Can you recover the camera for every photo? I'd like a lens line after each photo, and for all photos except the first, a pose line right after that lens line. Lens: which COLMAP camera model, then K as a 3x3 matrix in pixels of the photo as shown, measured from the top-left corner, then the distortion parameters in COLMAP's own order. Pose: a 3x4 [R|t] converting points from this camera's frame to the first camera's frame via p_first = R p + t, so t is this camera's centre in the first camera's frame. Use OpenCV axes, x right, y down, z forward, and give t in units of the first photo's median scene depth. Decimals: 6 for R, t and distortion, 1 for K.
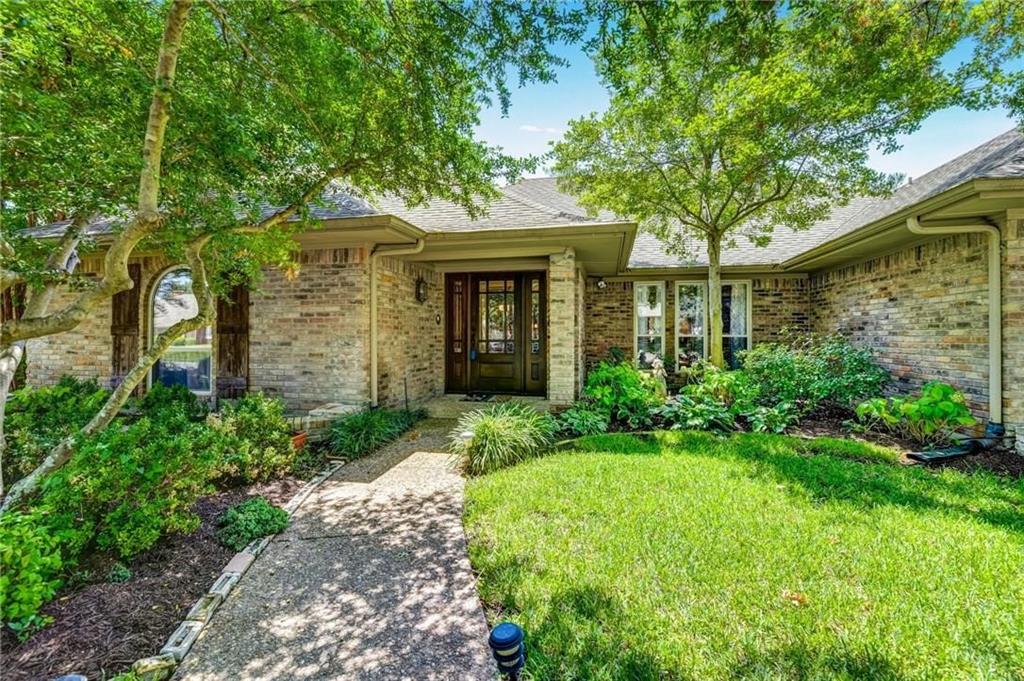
lens RADIAL K [[468.4, 0, 512.0], [0, 468.4, 340.5], [0, 0, 1]] dist [-0.002026, -0.000447]
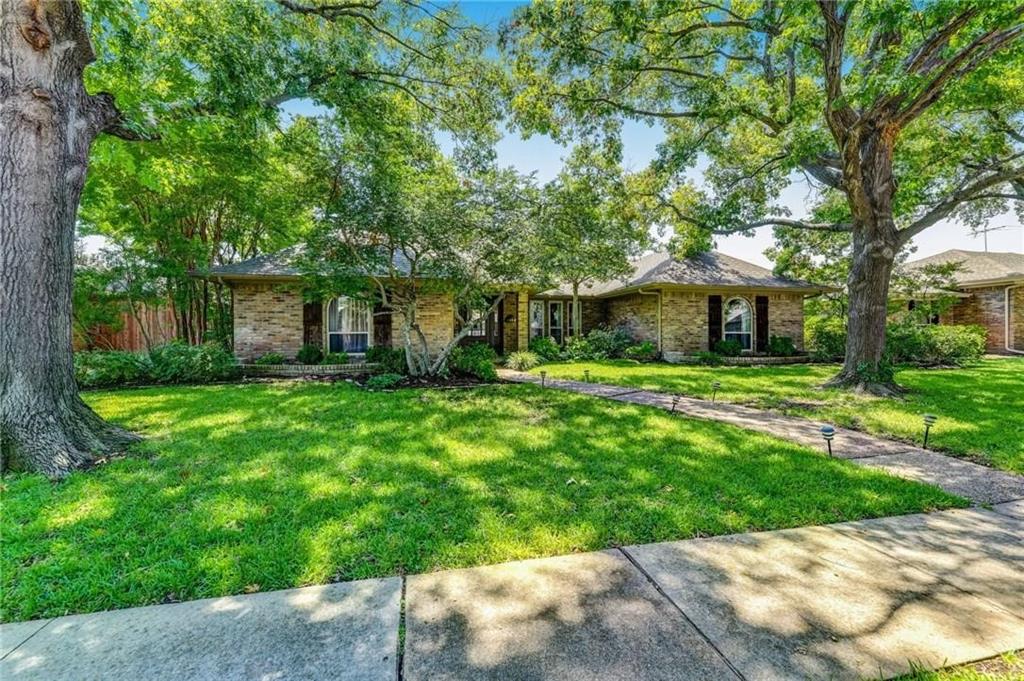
lens RADIAL K [[468.4, 0, 512.0], [0, 468.4, 340.5], [0, 0, 1]] dist [-0.002026, -0.000447]
pose [[0.907575, -0.009360, 0.419785, -0.957505], [0.007323, 0.999952, 0.006463, 0.047388], [-0.419826, -0.002792, 0.907600, -1.147117]]
